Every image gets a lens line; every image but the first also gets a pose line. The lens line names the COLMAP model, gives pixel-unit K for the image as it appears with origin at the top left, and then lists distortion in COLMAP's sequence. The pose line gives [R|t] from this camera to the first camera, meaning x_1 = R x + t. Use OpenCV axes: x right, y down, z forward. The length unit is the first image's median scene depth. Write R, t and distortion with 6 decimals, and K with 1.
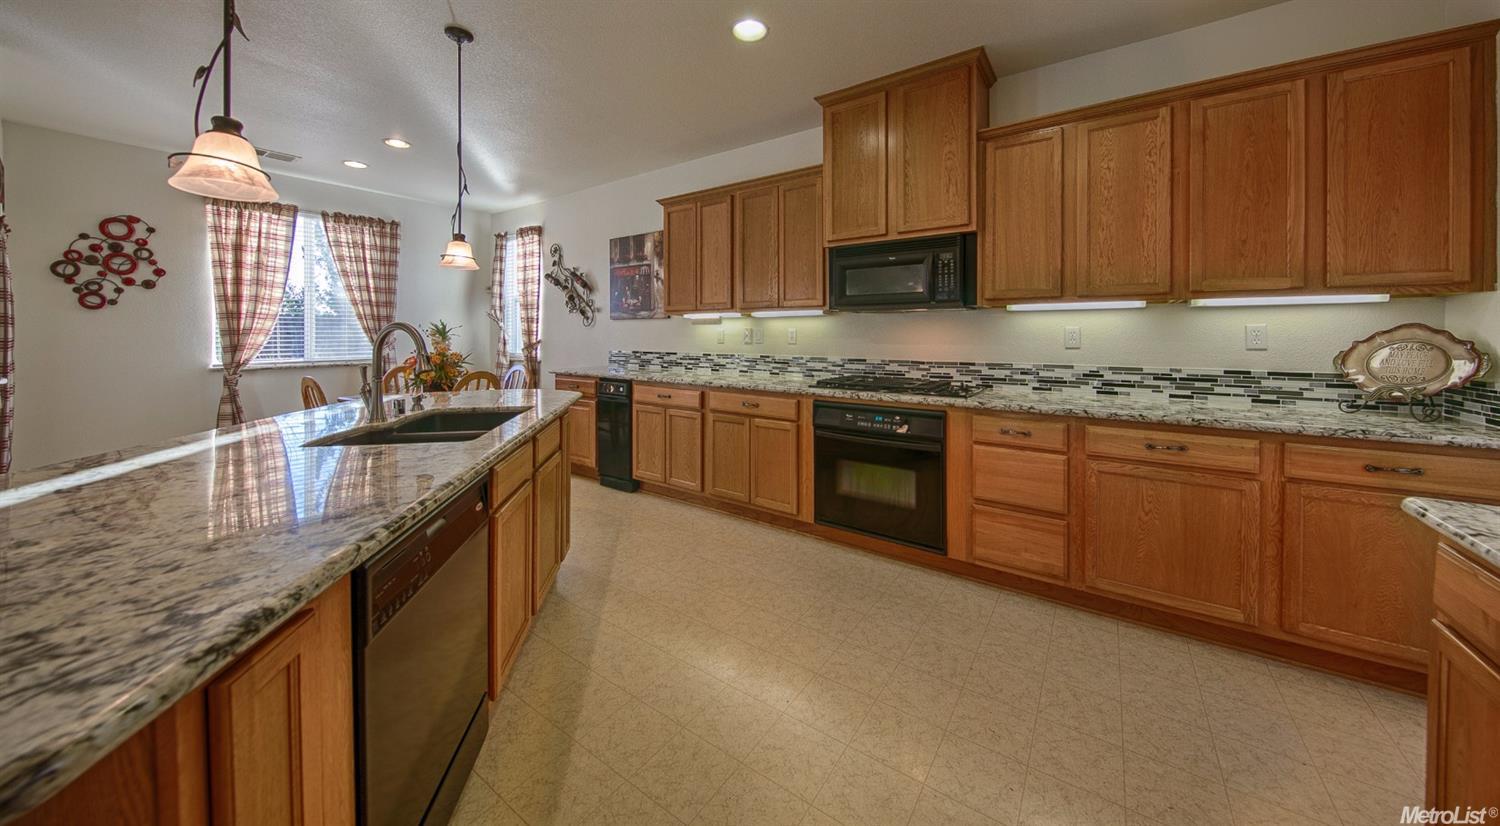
lens RADIAL K [[496.5, 0, 763.4], [0, 496.5, 339.0], [0, 0, 1]] dist [-0.001403, -0.000437]
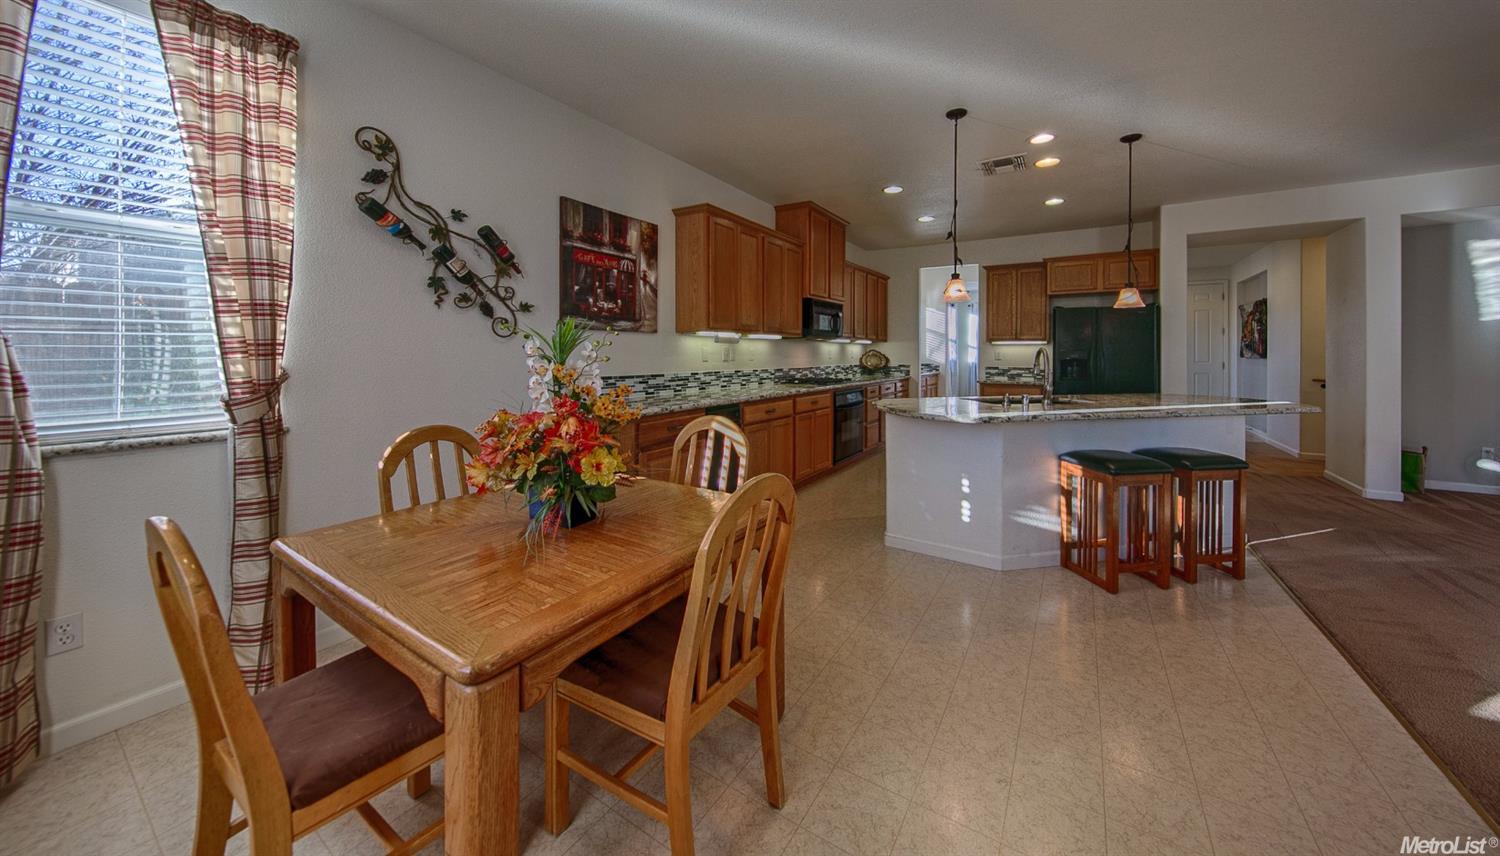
lens RADIAL K [[484.9, 0, 751.4], [0, 484.9, 361.7], [0, 0, 1]] dist [-0.007986, -0.000218]
pose [[-0.016647, -0.022014, 0.999619, -1.083303], [0.004322, 0.999747, 0.022088, -0.012576], [-0.999852, 0.004688, -0.016547, 0.927203]]
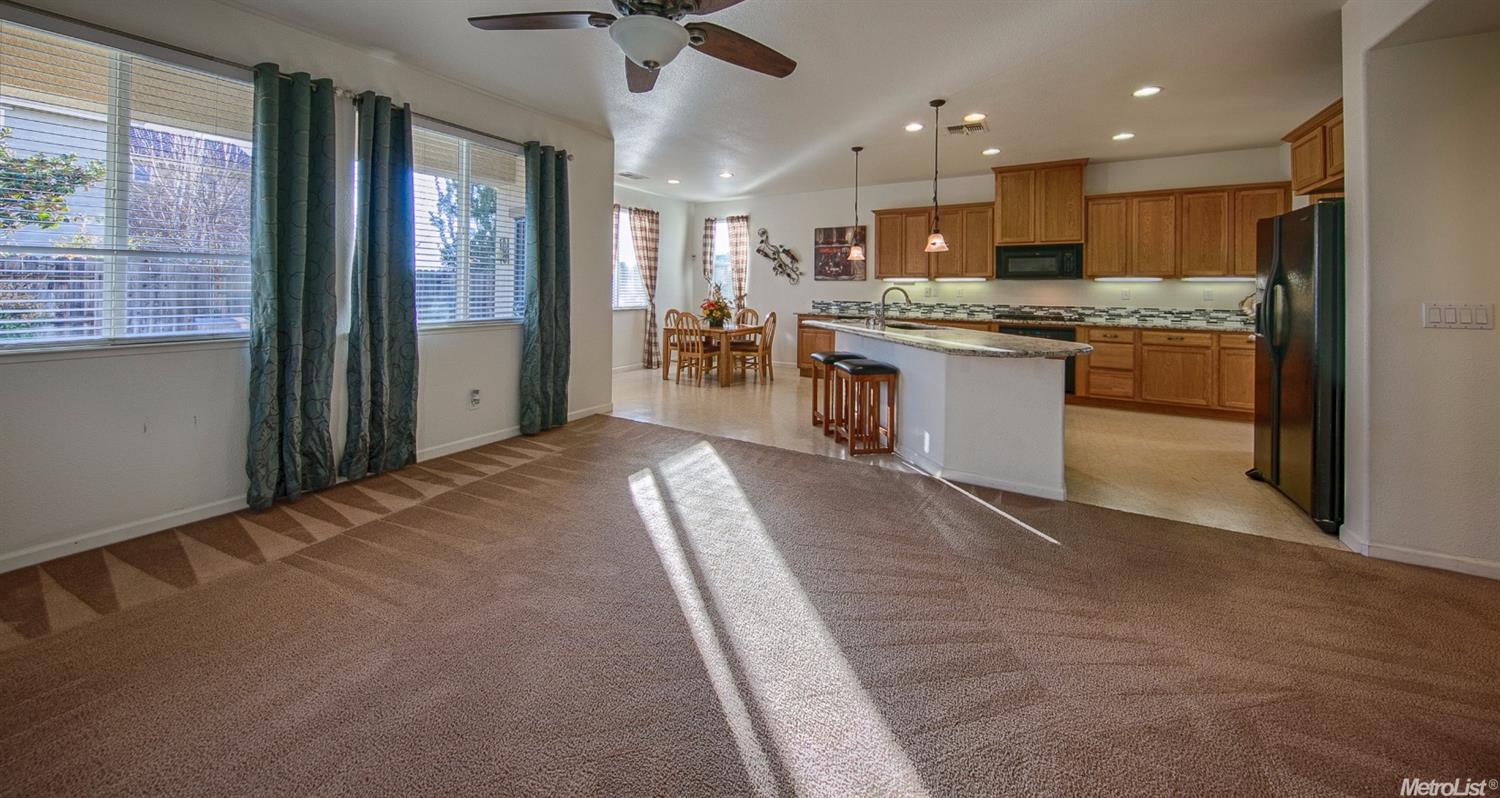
lens RADIAL K [[502.1, 0, 768.7], [0, 502.1, 290.0], [0, 0, 1]] dist [0.000928, -0.000011]
pose [[0.996417, 0.006599, 0.084319, -0.695219], [-0.006107, 0.999963, -0.006093, 0.000648], [-0.084356, 0.005557, 0.996420, -0.648352]]
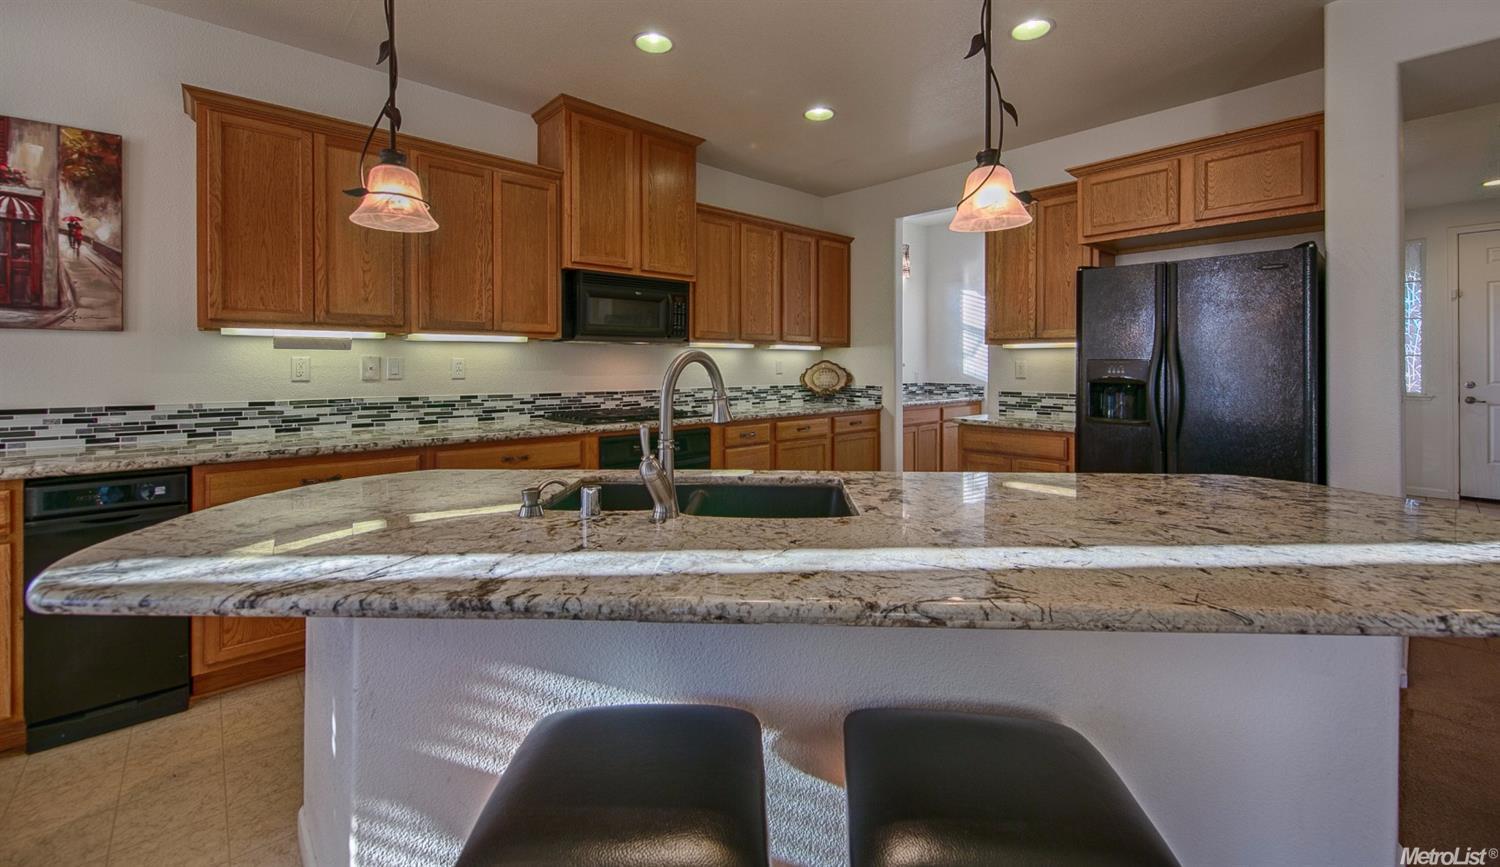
lens RADIAL K [[594.0, 0, 743.4], [0, 594.0, 362.4], [0, 0, 1]] dist [0.000523, -0.000889]
pose [[0.233963, -0.000671, 0.972245, -0.635930], [0.005630, 0.999984, -0.000664, -0.010712], [-0.972229, 0.005629, 0.233963, 0.346071]]
